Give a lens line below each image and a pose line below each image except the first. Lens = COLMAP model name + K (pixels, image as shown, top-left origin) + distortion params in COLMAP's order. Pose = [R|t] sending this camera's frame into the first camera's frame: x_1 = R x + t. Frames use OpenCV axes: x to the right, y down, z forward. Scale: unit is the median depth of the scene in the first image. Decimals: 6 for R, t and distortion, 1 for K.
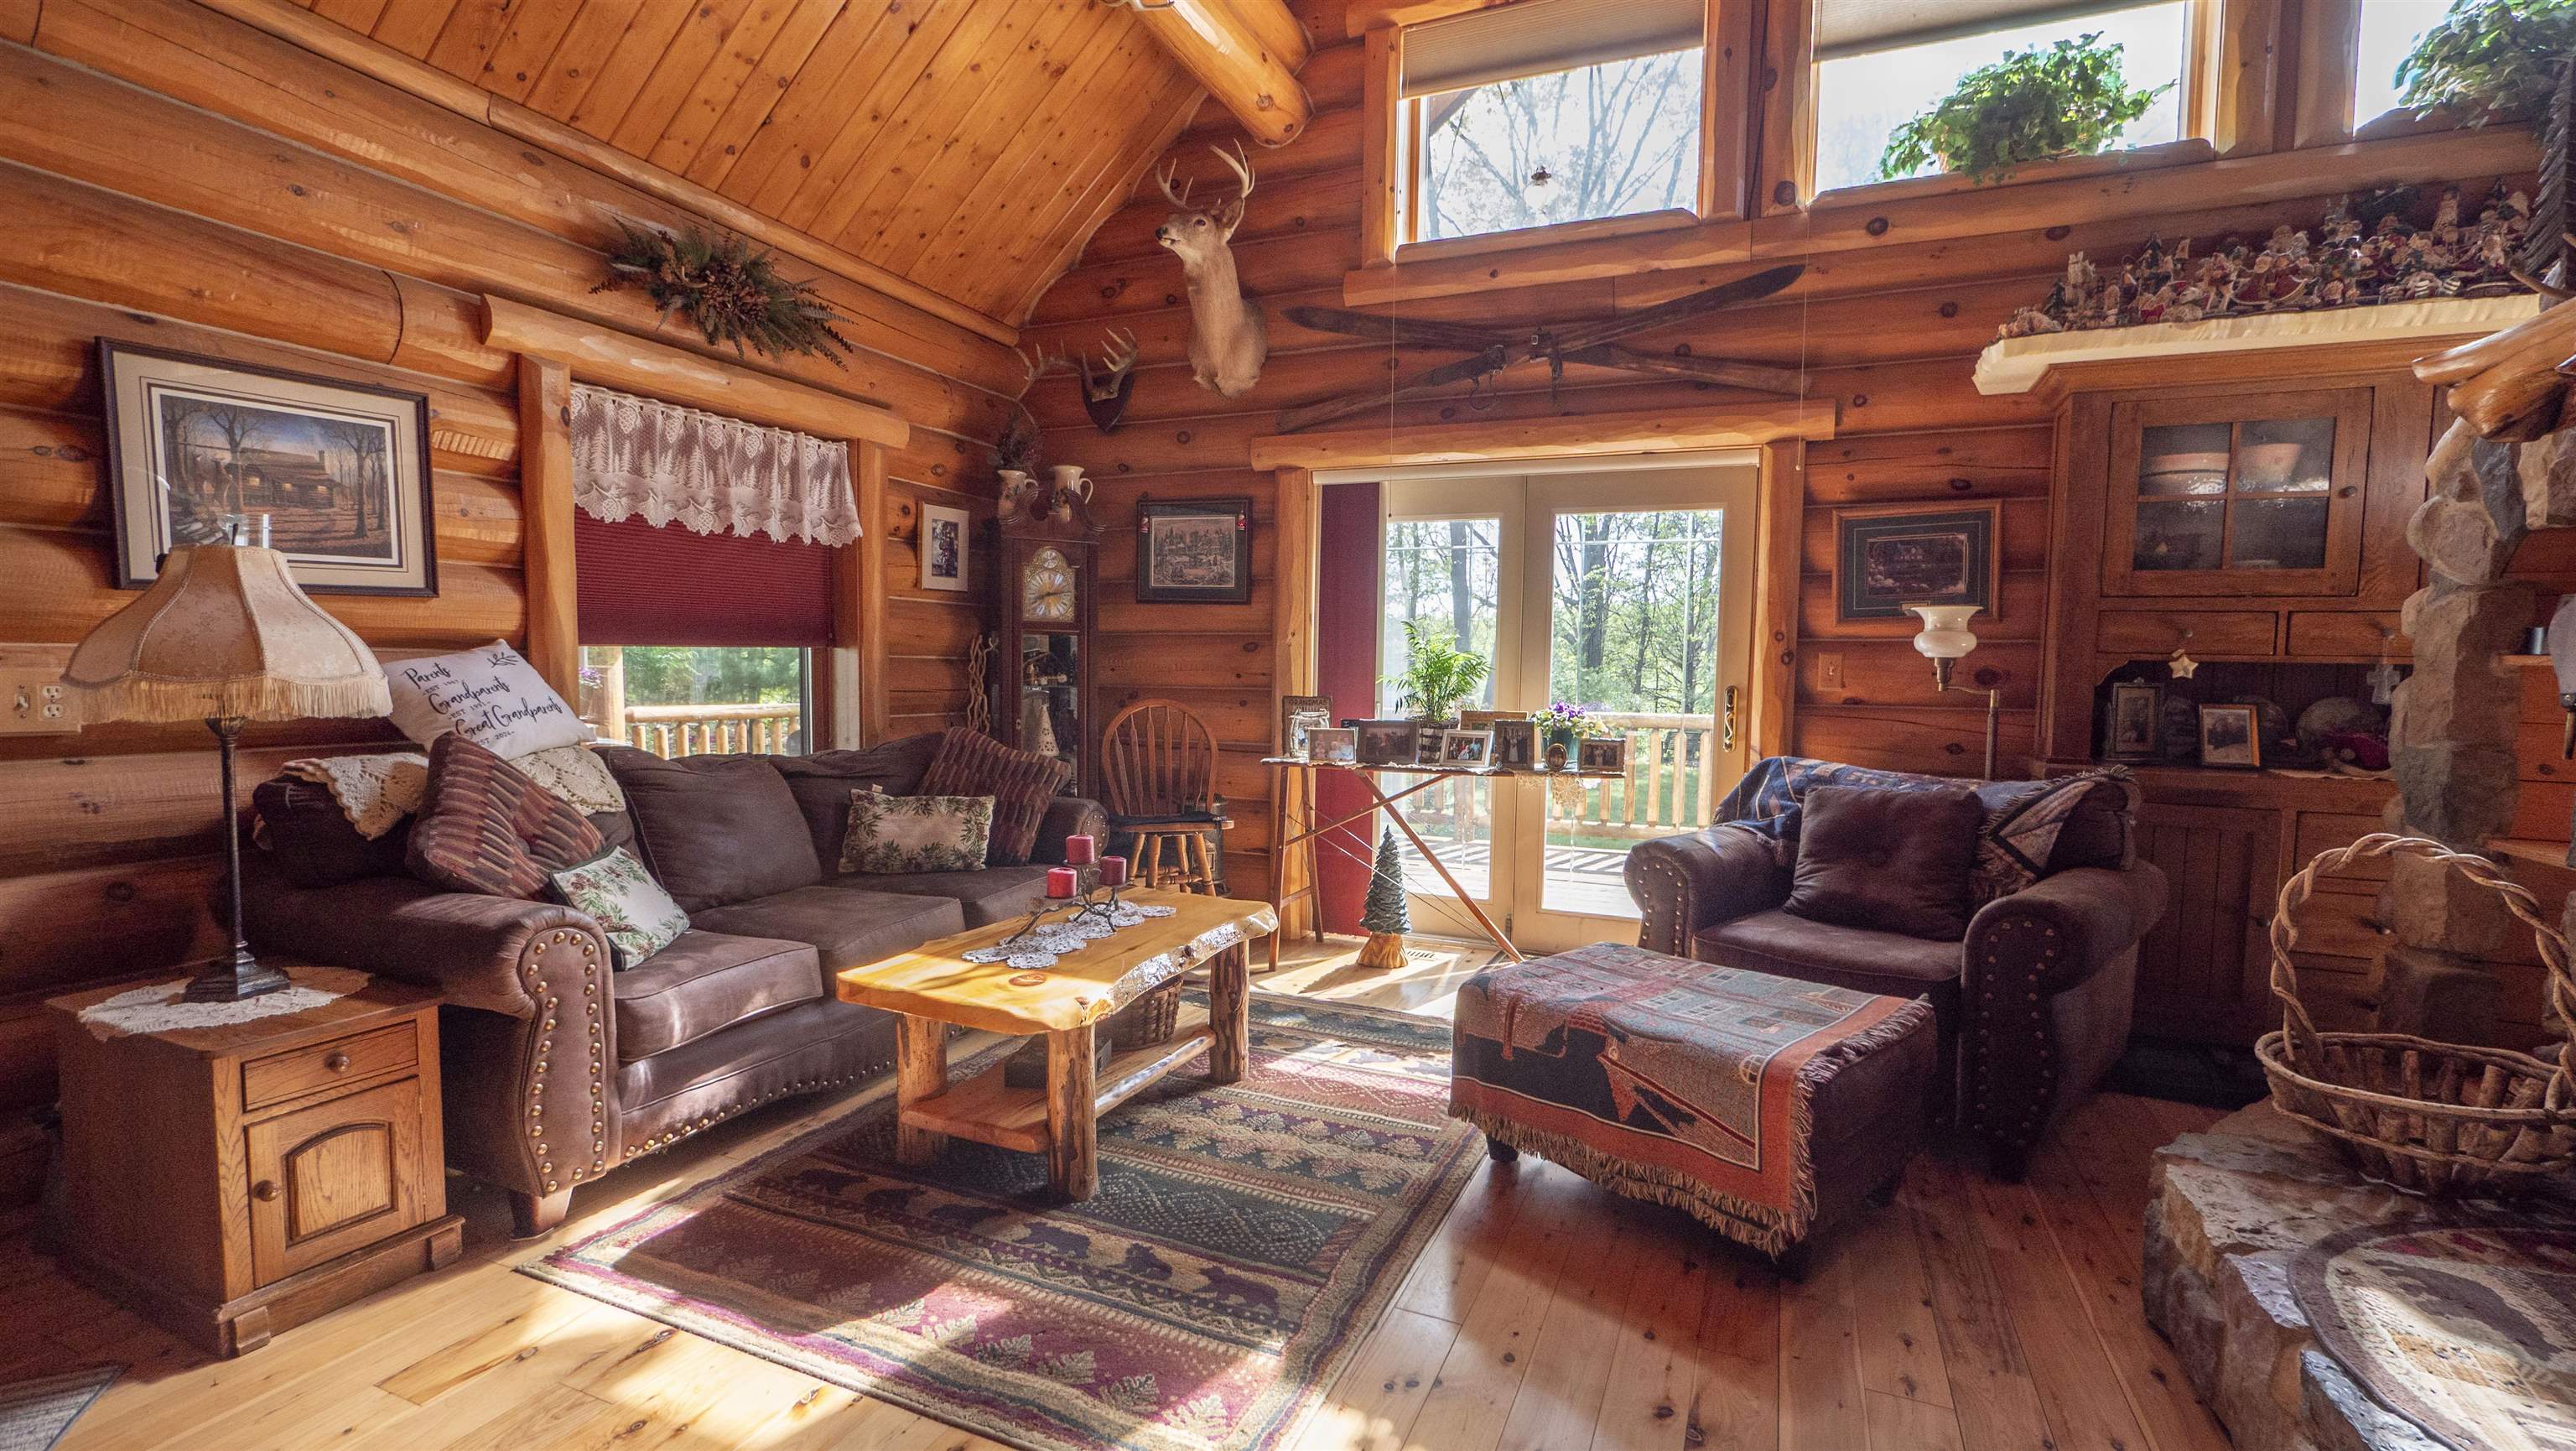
lens RADIAL K [[1121.6, 0, 1297.8], [0, 1121.6, 747.6], [0, 0, 1]] dist [-0.007266, 0.001449]
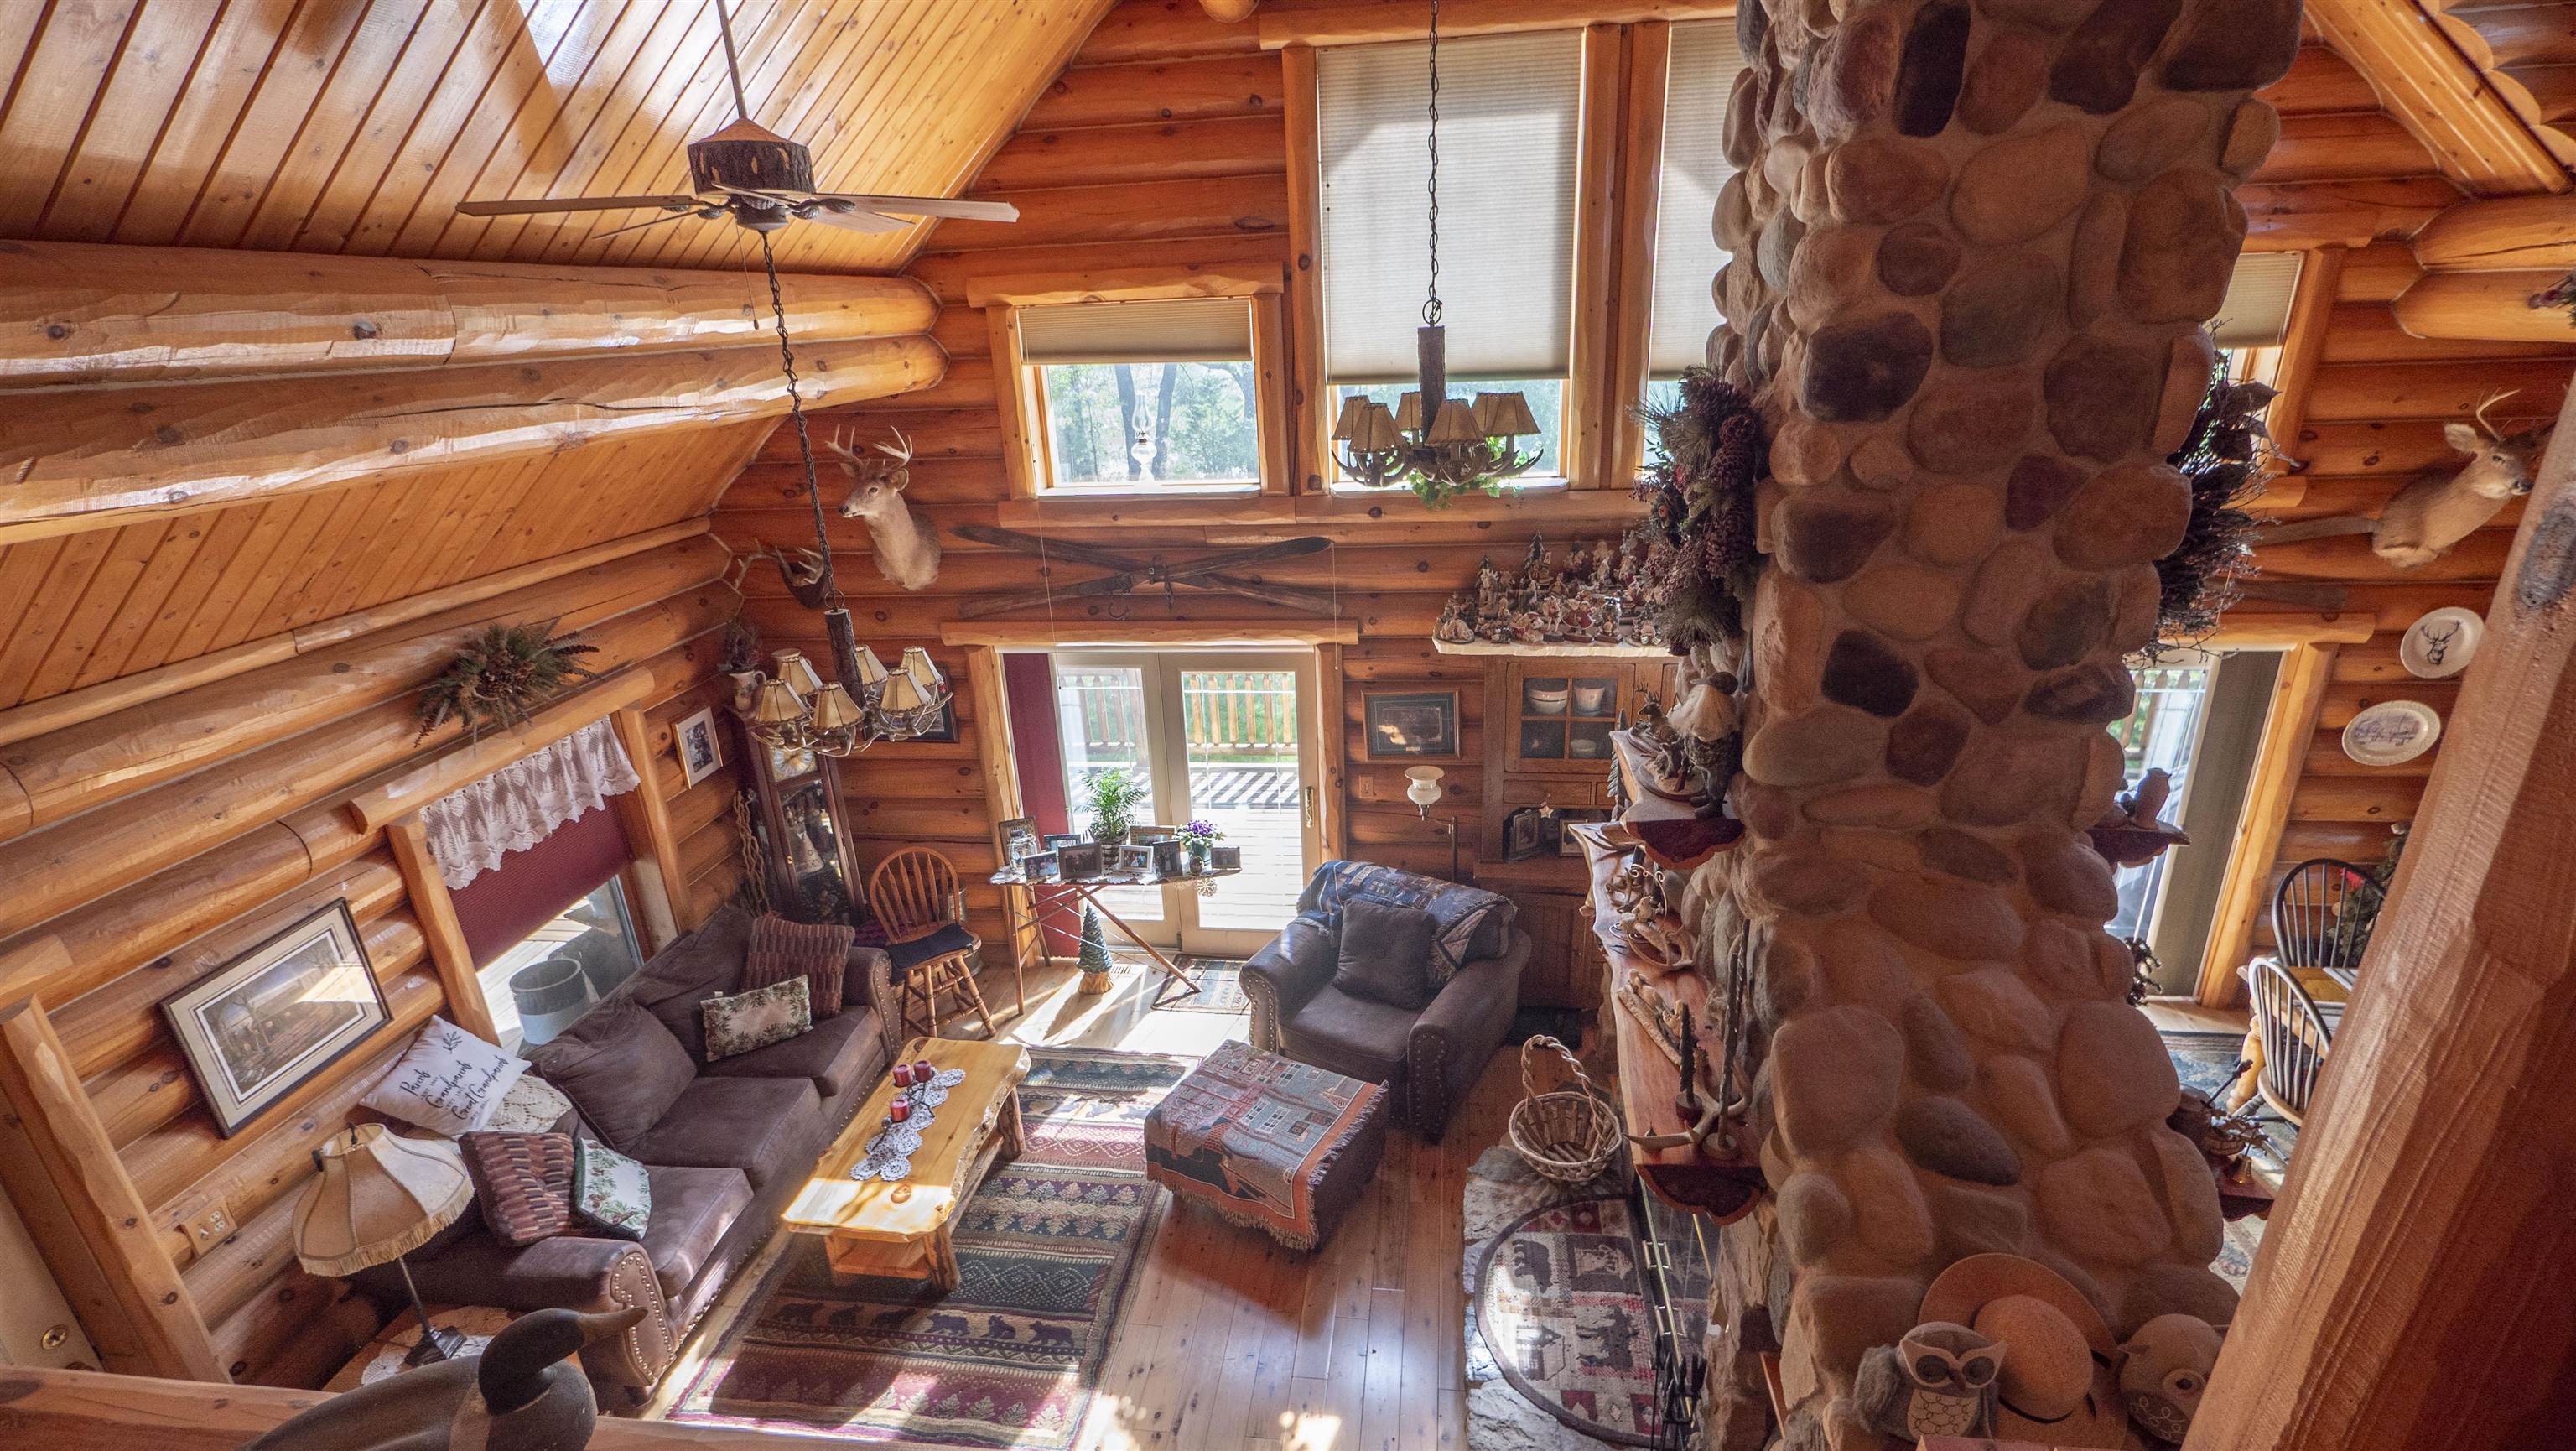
lens RADIAL K [[1121.6, 0, 1296.3], [0, 1121.6, 748.1], [0, 0, 1]] dist [-0.007266, 0.001449]
pose [[0.959116, -0.148698, 0.240802, 0.024584], [0.073498, 0.952527, 0.295450, -0.631687], [-0.273303, -0.265672, 0.924513, -0.411641]]
